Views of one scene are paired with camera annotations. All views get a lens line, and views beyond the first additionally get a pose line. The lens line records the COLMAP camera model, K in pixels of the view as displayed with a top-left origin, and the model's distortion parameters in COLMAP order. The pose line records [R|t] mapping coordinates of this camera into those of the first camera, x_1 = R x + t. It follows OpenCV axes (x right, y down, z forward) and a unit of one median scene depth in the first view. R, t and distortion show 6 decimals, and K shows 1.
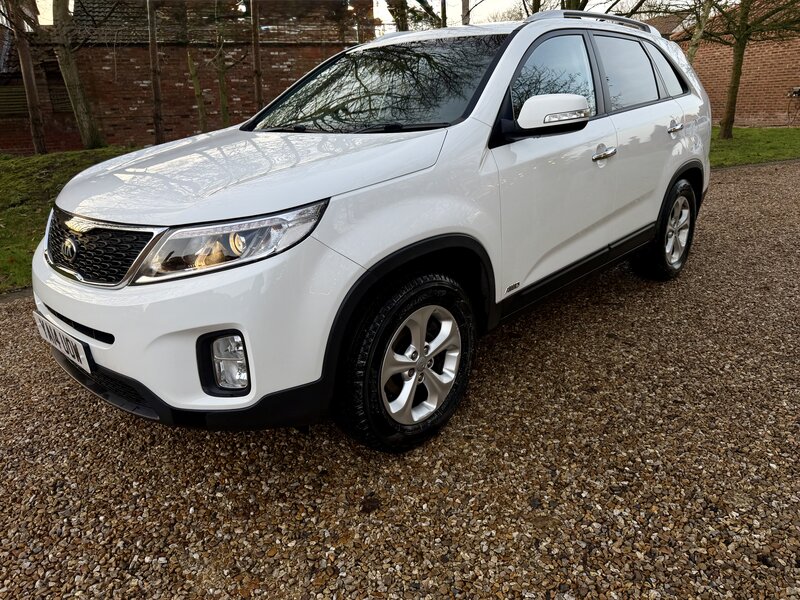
lens RADIAL K [[568.7, 0, 399.7], [0, 568.7, 302.6], [0, 0, 1]] dist [0.028814, -0.031896]
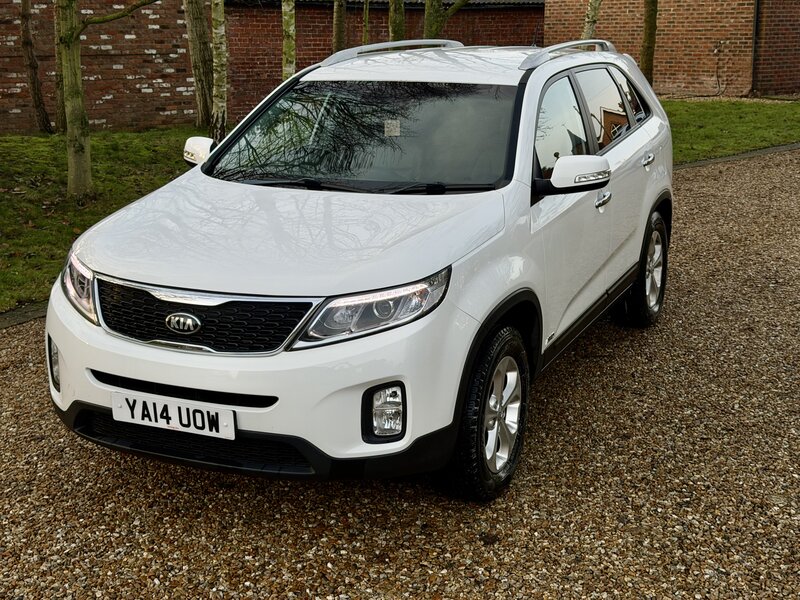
lens RADIAL K [[1122.6, 0, 401.3], [0, 1122.6, 298.5], [0, 0, 1]] dist [0.127688, 0.000000]
pose [[0.948602, -0.049158, 0.312631, -0.731471], [0.078296, 0.993607, -0.081335, 0.048928], [-0.306634, 0.101633, 0.946386, -0.886437]]
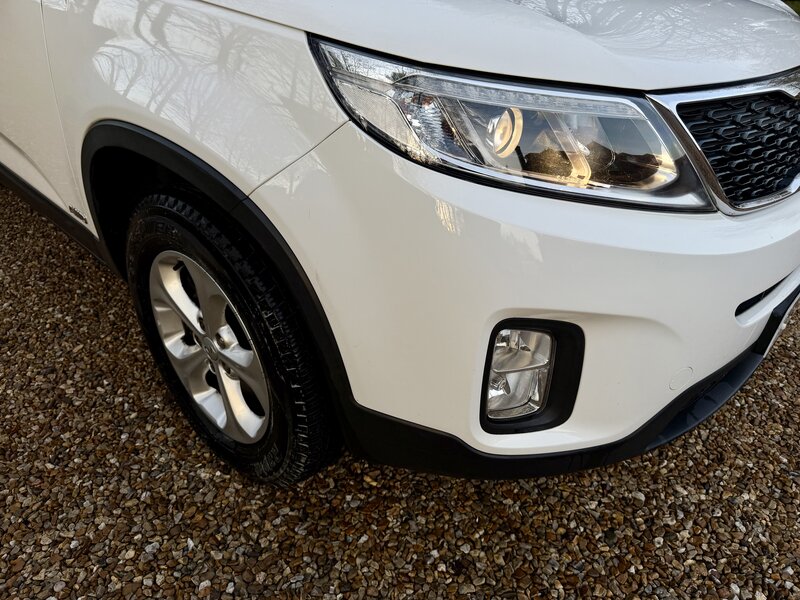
lens RADIAL K [[568.7, 0, 401.3], [0, 568.7, 303.0], [0, 0, 1]] dist [0.028814, -0.031896]
pose [[-0.007061, -0.480752, 0.876828, -1.002565], [0.315067, 0.831120, 0.458228, -0.292493], [-0.949043, 0.279495, 0.145600, 1.179222]]
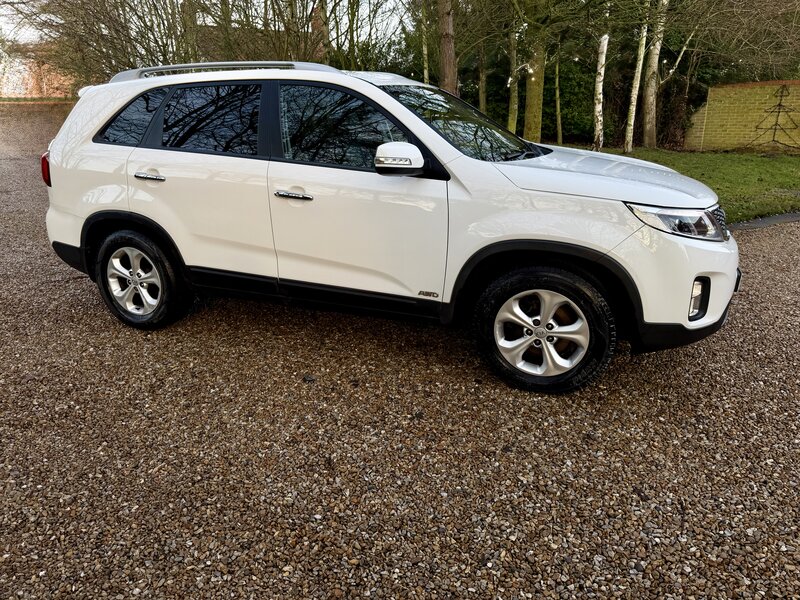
lens RADIAL K [[568.7, 0, 401.7], [0, 568.7, 300.8], [0, 0, 1]] dist [0.028814, -0.031896]
pose [[-0.369281, -0.250211, 0.895001, -1.526818], [0.336865, 0.861532, 0.379847, -0.700914], [-0.866114, 0.441765, -0.233860, 1.980526]]
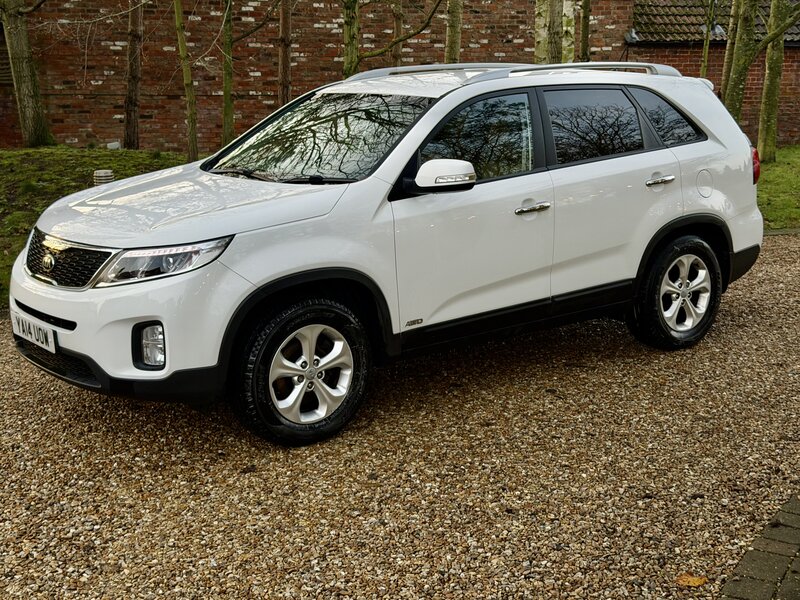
lens RADIAL K [[1122.6, 0, 410.0], [0, 1122.6, 292.9], [0, 0, 1]] dist [0.127688, 0.000000]
pose [[0.988364, 0.059855, -0.139836, 0.541774], [-0.077697, 0.989004, -0.125832, 0.211689], [0.130767, 0.135233, 0.982147, -1.278895]]
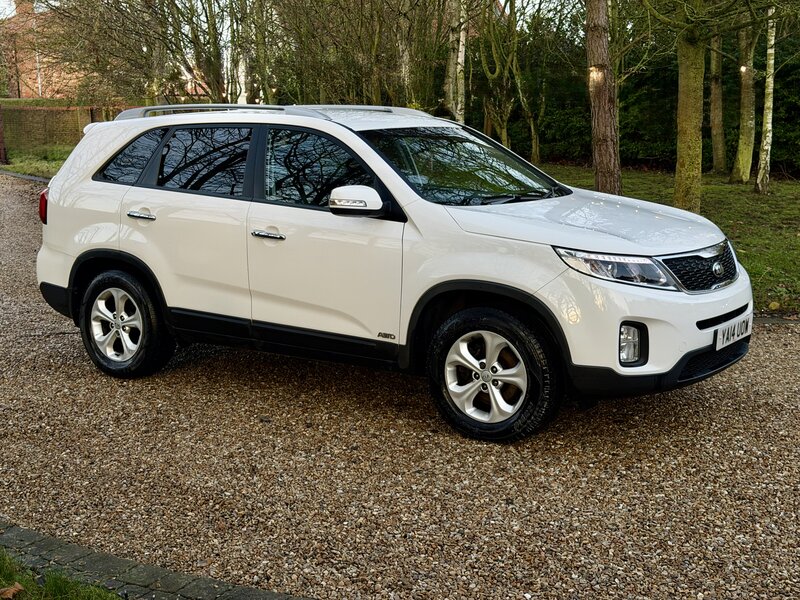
lens RADIAL K [[1122.6, 0, 398.2], [0, 1122.6, 306.5], [0, 0, 1]] dist [0.127688, 0.000000]
pose [[-0.149960, -0.118655, 0.981546, -2.885655], [0.347175, 0.923234, 0.164647, -0.667535], [-0.925733, 0.365459, -0.097255, 1.810692]]
